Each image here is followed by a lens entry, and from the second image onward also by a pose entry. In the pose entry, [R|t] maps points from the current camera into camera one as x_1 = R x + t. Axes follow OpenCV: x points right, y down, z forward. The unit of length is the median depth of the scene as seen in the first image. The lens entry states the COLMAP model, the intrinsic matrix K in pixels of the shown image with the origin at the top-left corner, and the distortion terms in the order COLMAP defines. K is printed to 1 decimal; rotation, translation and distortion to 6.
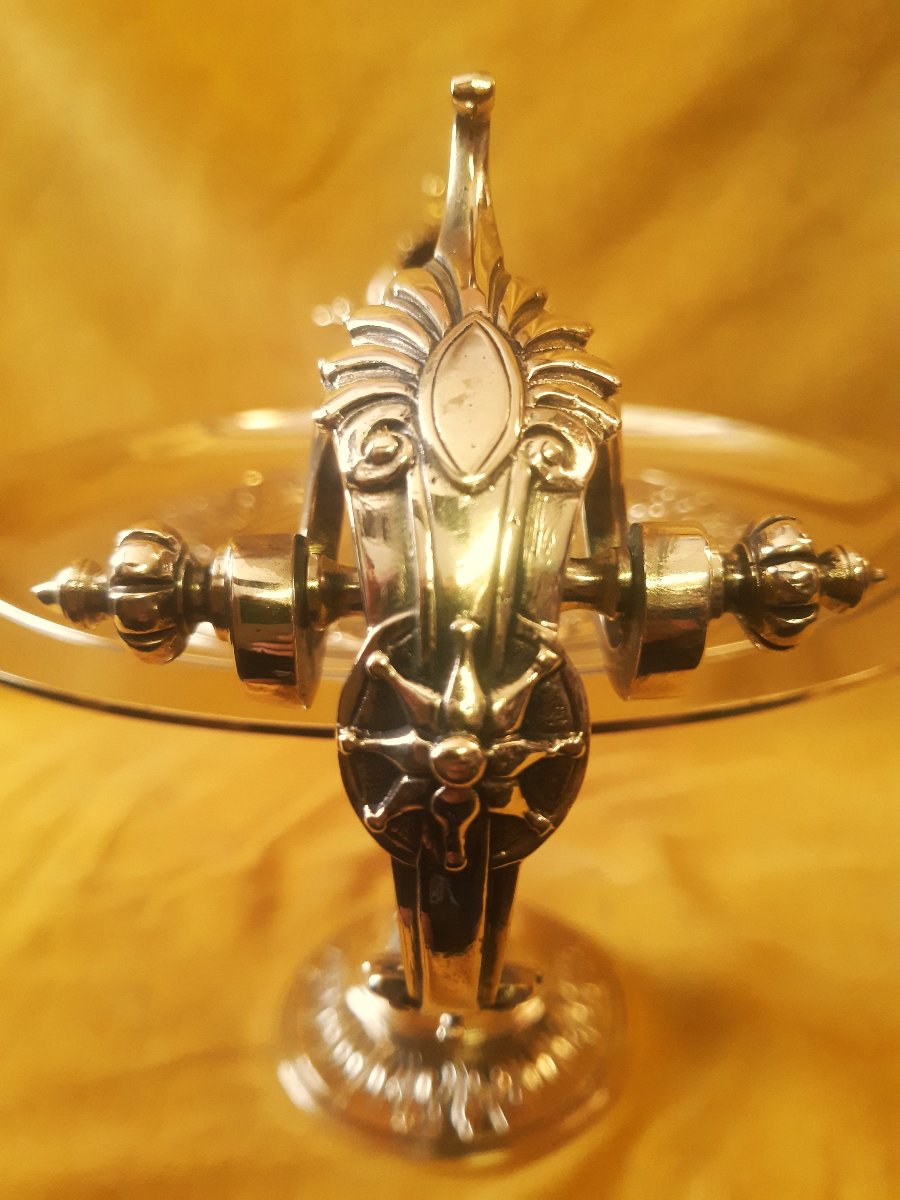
lens RADIAL K [[942.7, 0, 450.0], [0, 942.7, 600.0], [0, 0, 1]] dist [0.043487, -0.127786]
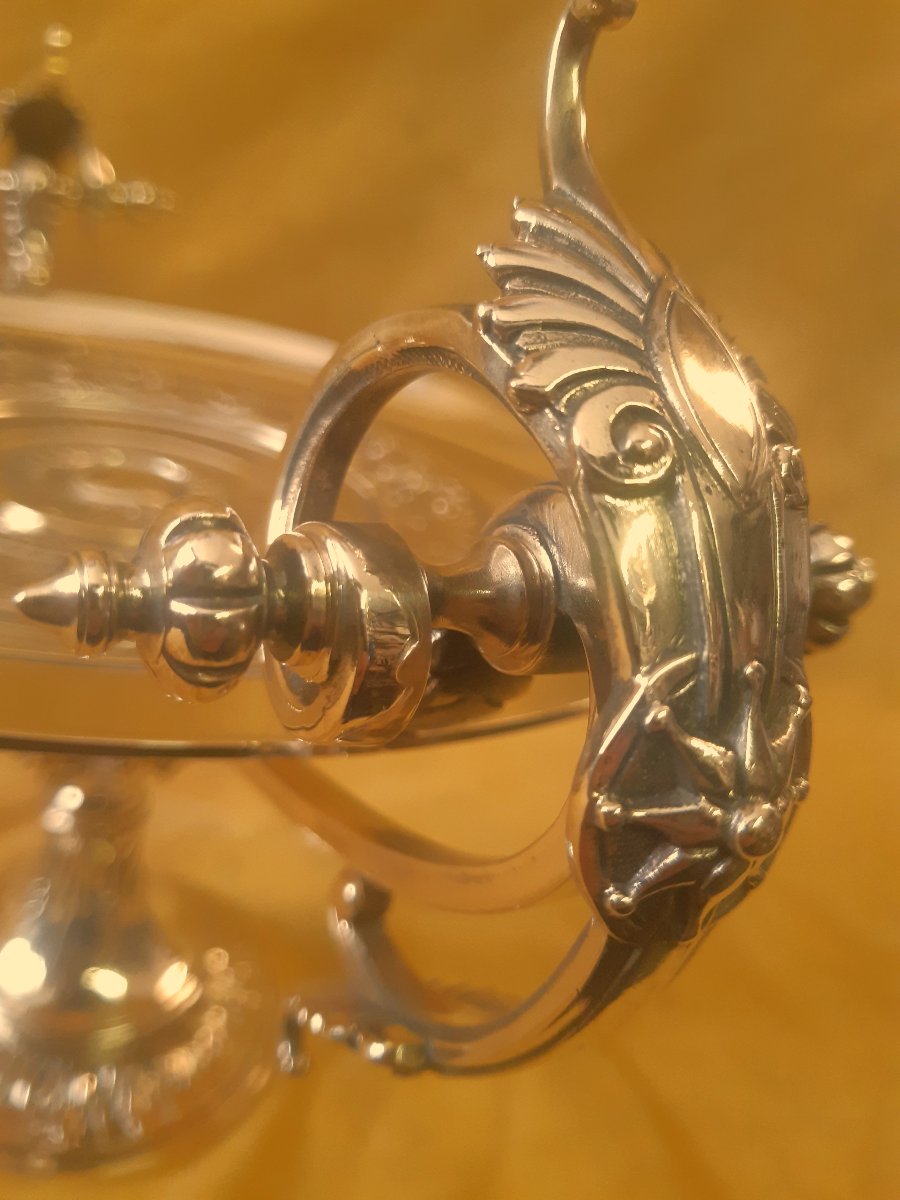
lens RADIAL K [[978.9, 0, 450.0], [0, 978.9, 600.0], [0, 0, 1]] dist [0.039207, -0.162357]
pose [[0.888371, 0.001472, 0.459124, -0.567445], [-0.037574, 0.996874, 0.069506, -0.077426], [-0.457586, -0.078999, 0.885649, 0.316691]]
